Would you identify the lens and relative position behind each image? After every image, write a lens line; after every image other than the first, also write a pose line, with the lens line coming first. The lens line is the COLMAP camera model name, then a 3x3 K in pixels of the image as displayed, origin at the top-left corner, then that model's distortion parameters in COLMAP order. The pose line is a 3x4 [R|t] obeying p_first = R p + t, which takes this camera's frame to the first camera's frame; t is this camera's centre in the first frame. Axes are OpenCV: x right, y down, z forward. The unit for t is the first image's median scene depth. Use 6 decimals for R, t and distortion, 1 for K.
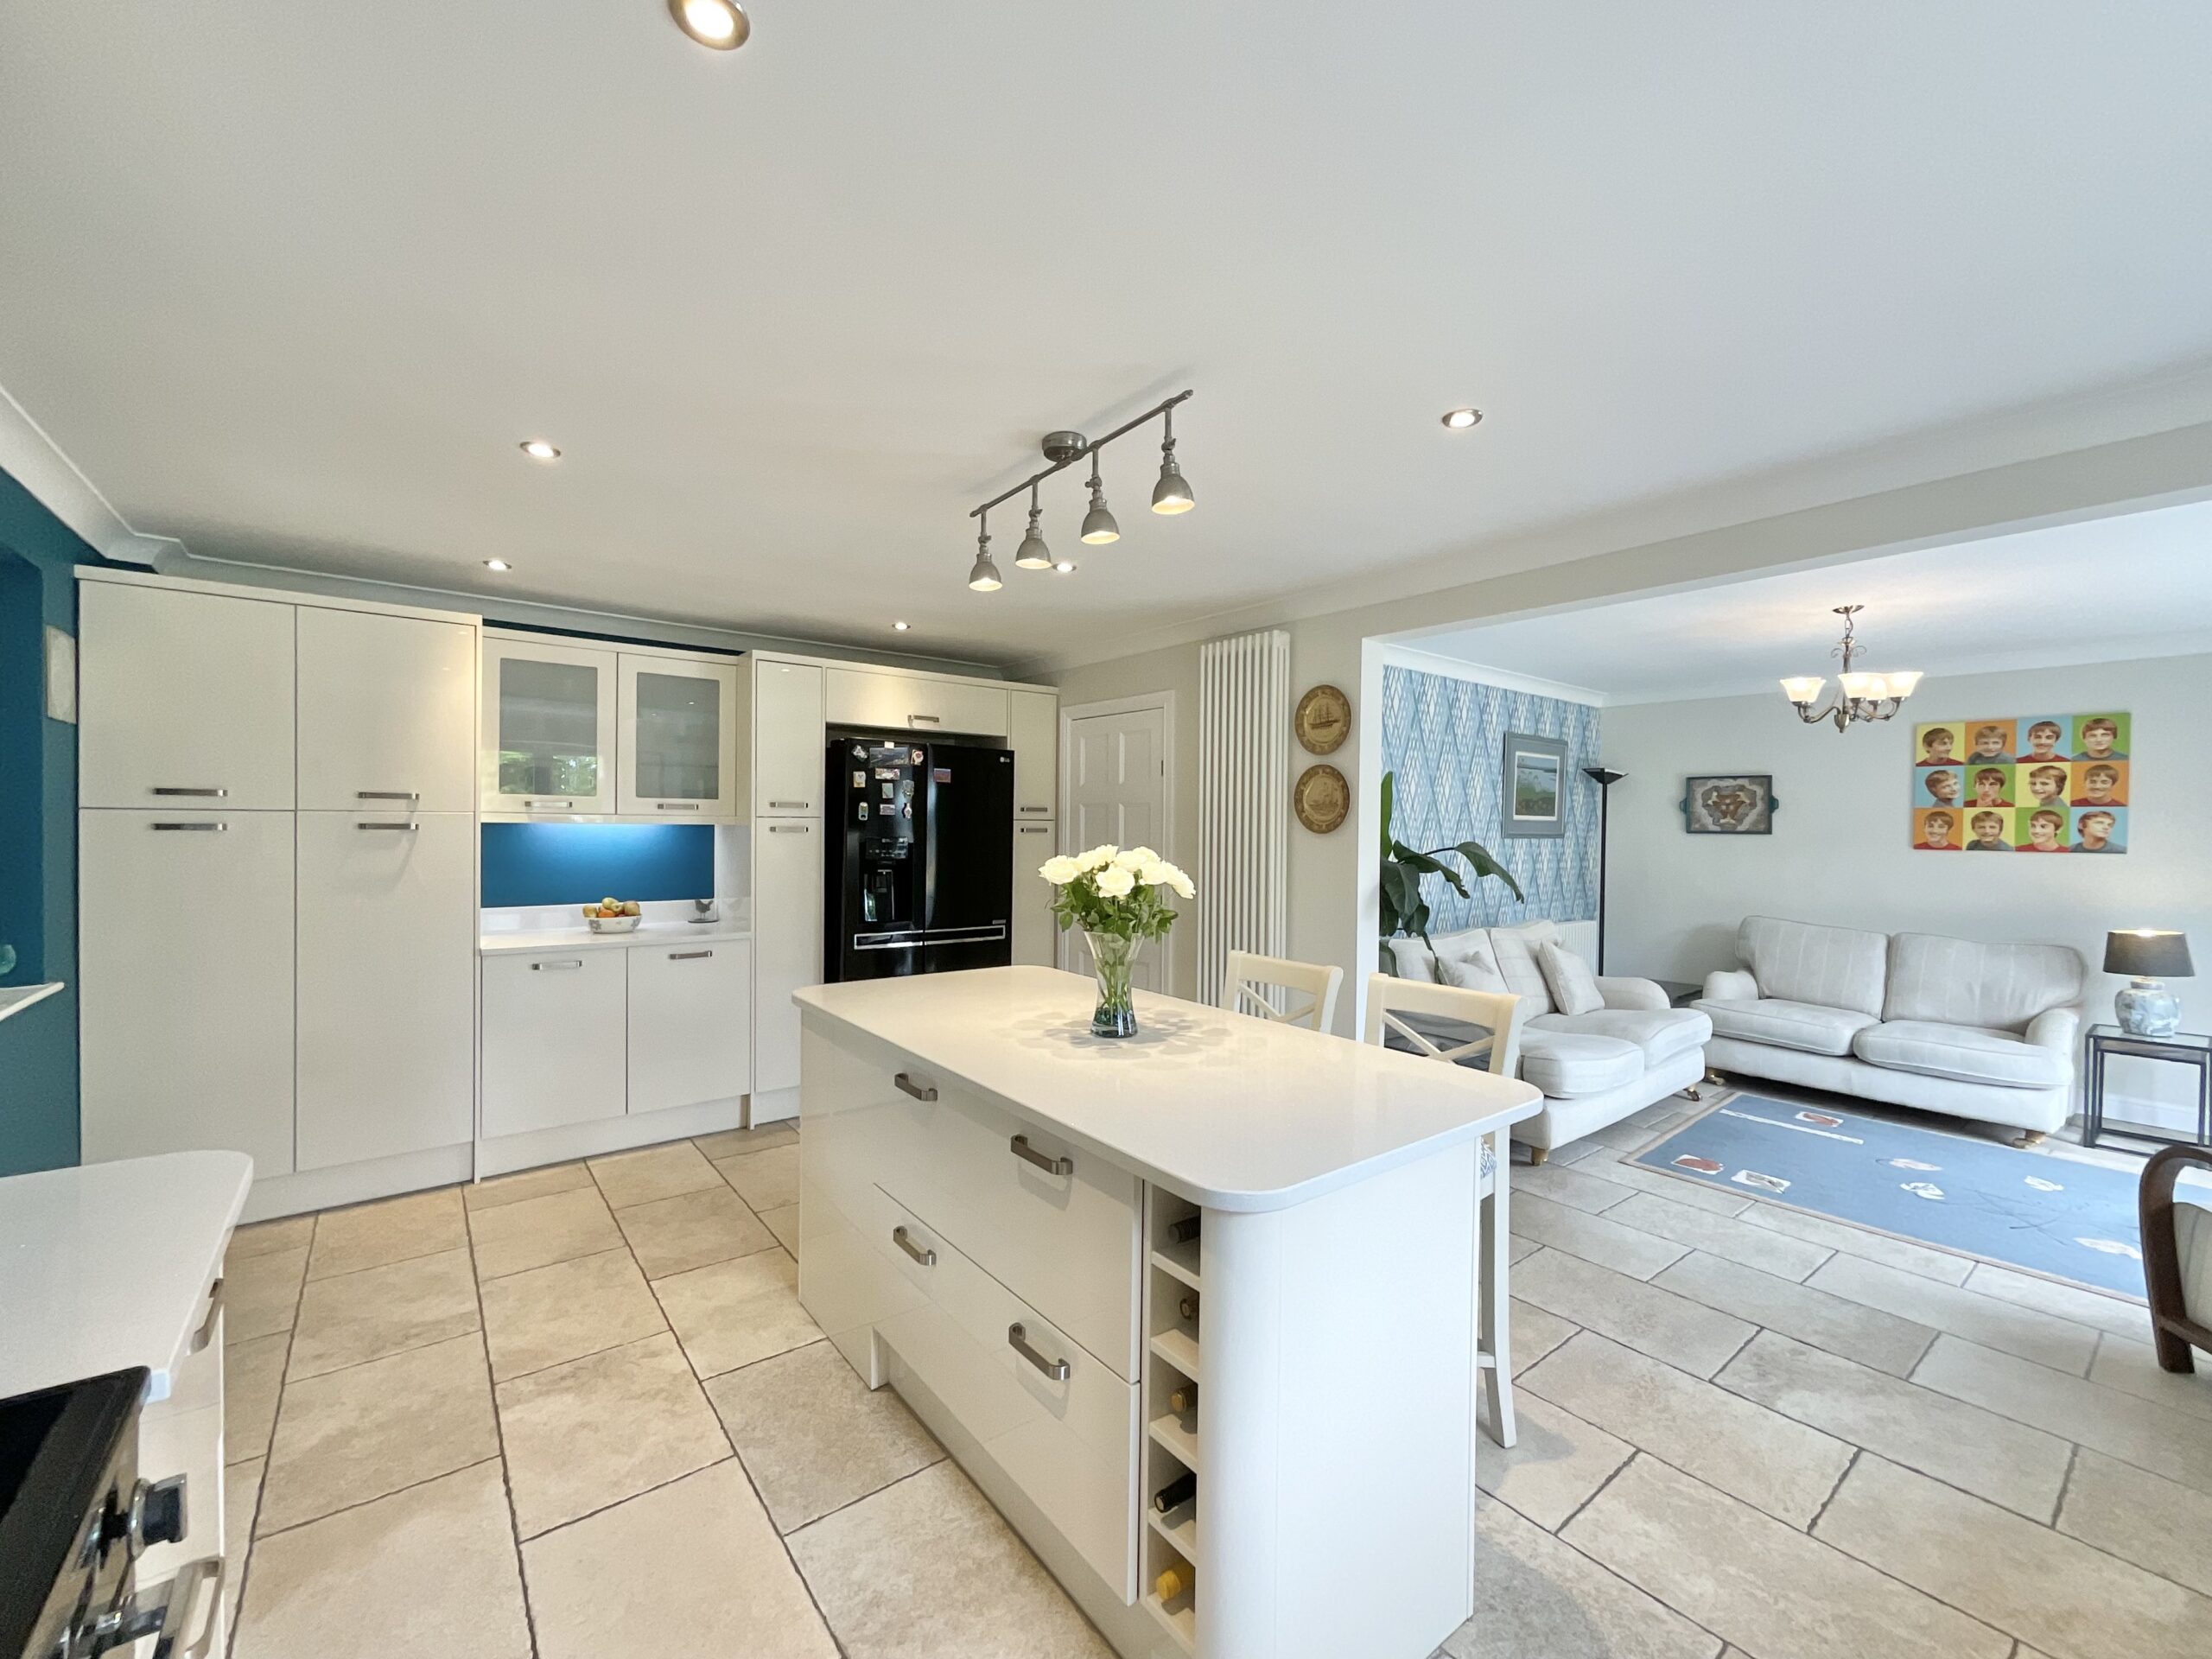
lens RADIAL K [[893.6, 0, 1109.7], [0, 893.6, 830.5], [0, 0, 1]] dist [-0.003506, -0.000631]
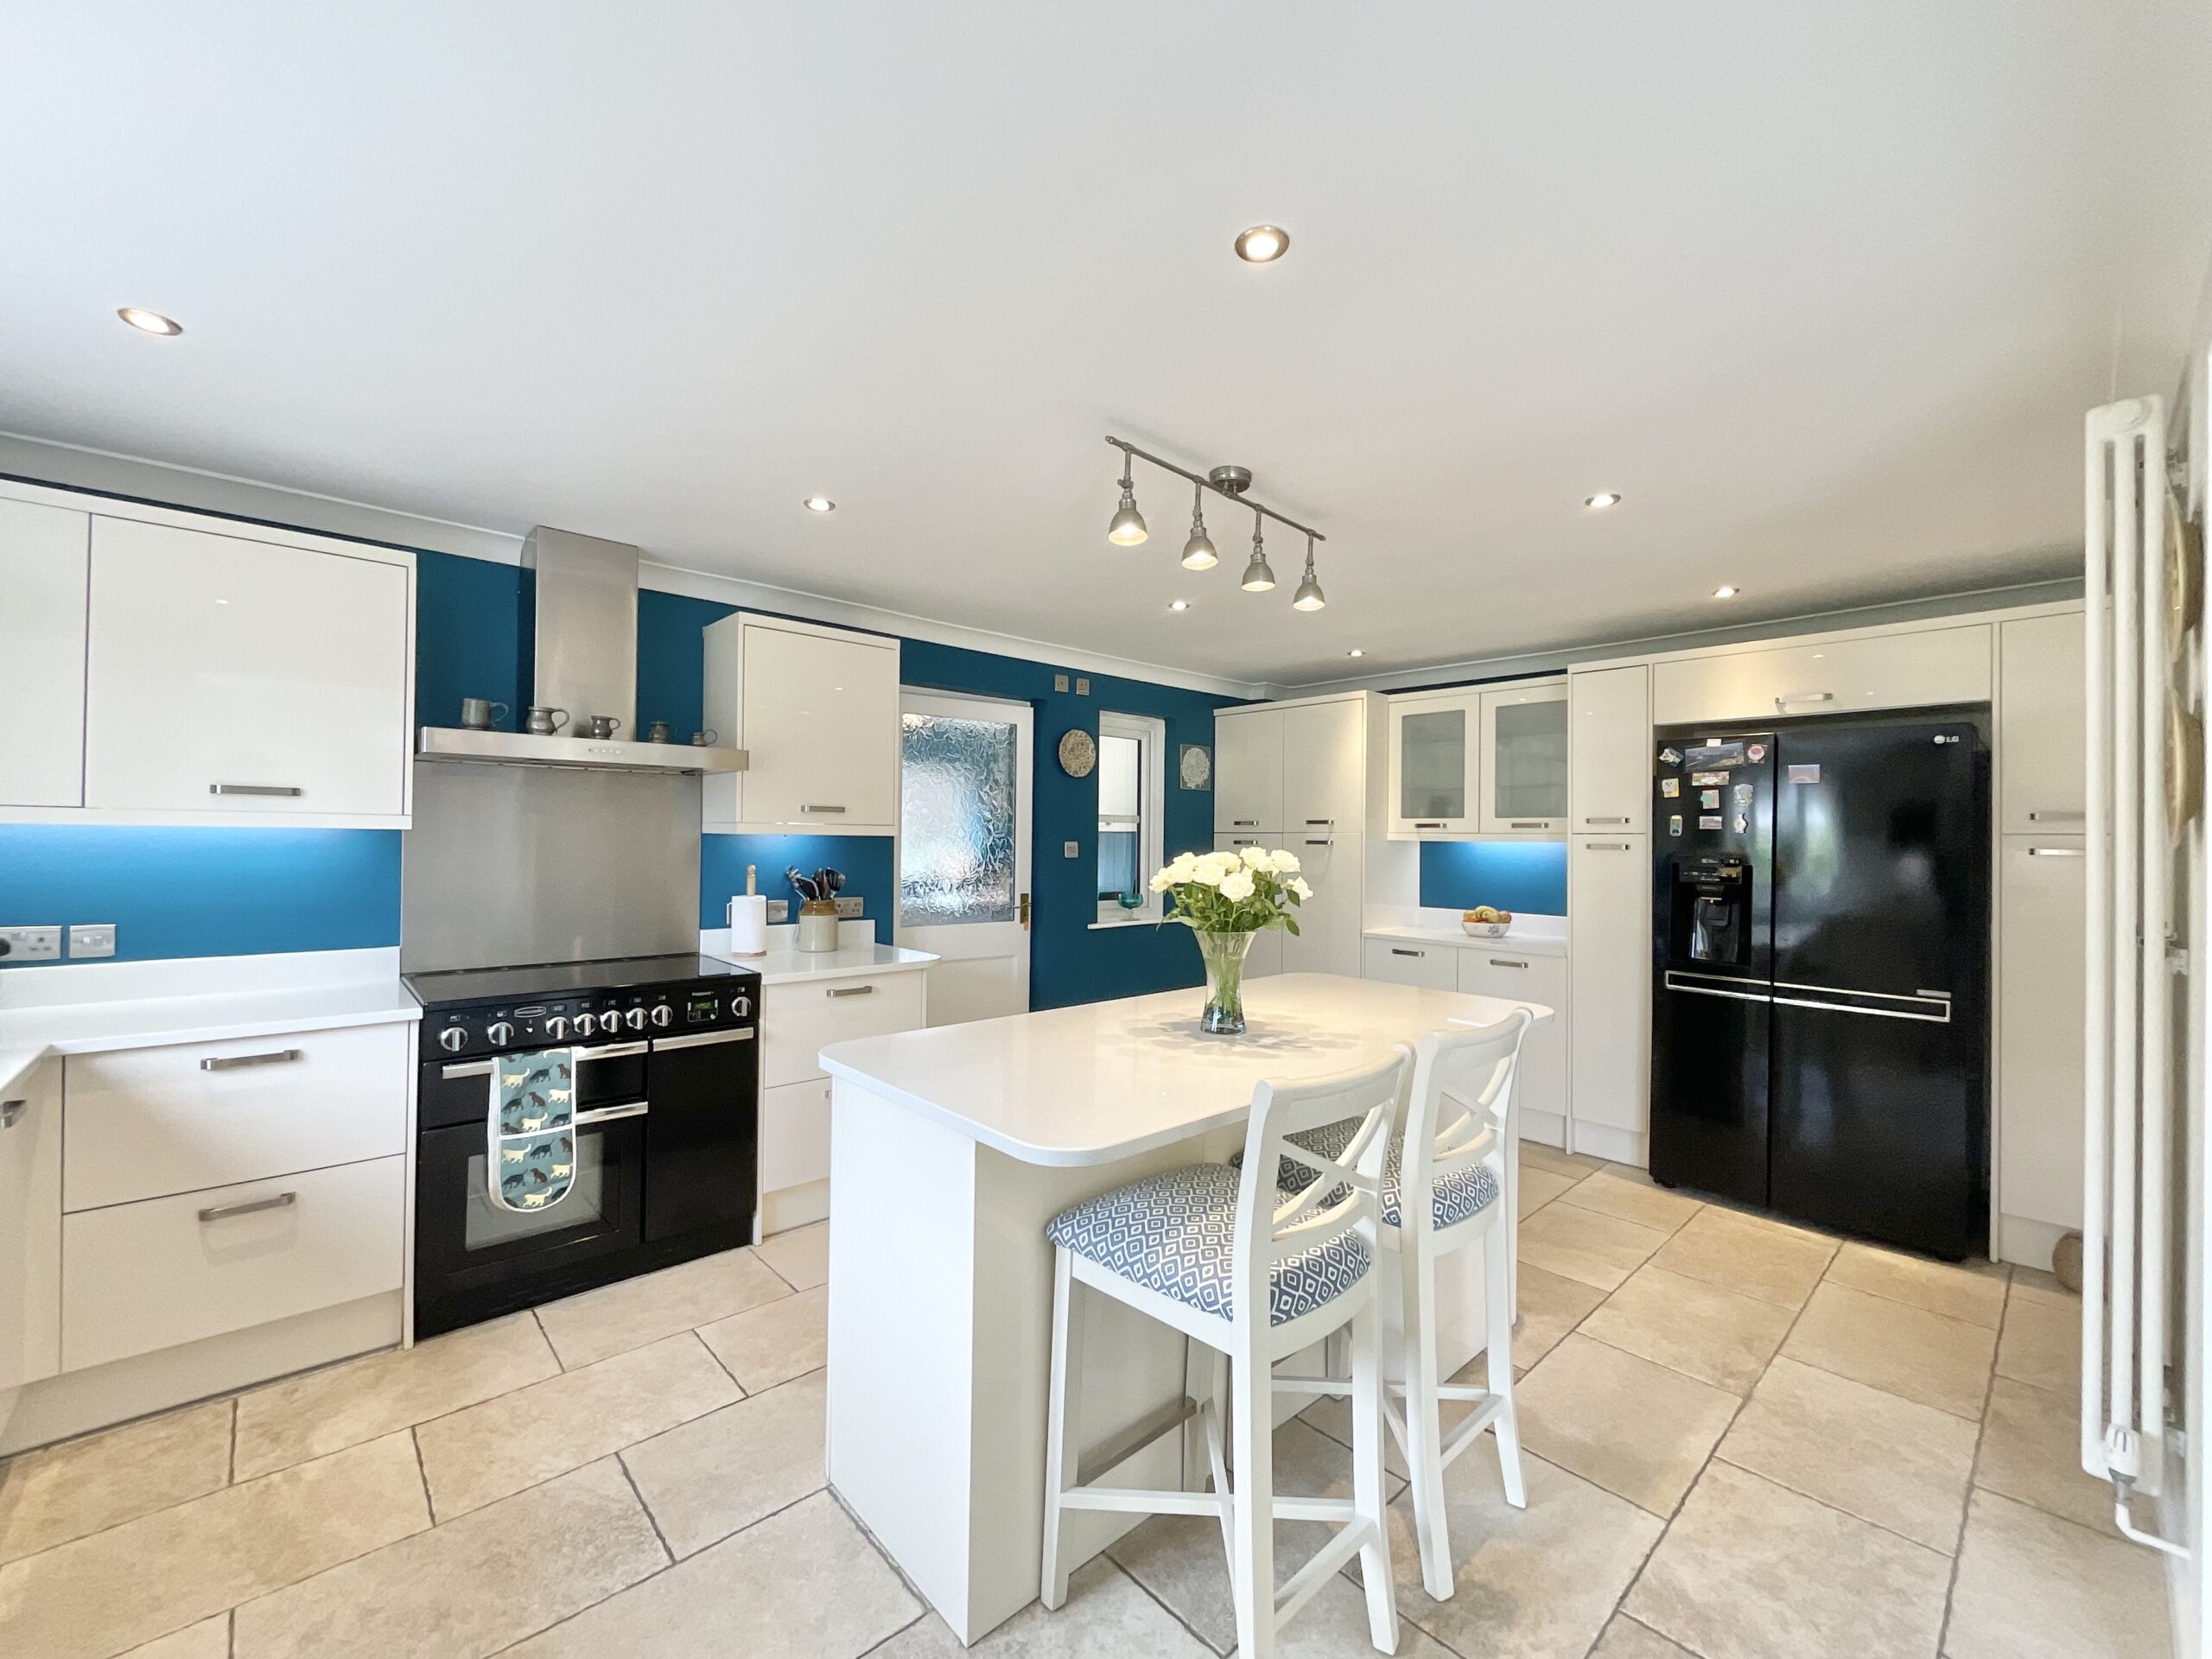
lens RADIAL K [[893.6, 0, 1109.7], [0, 893.6, 830.5], [0, 0, 1]] dist [-0.003506, -0.000631]
pose [[0.075195, -0.017823, -0.997010, 0.553510], [-0.015517, 0.999698, -0.019041, 0.008010], [0.997048, 0.016902, 0.074896, 0.427301]]
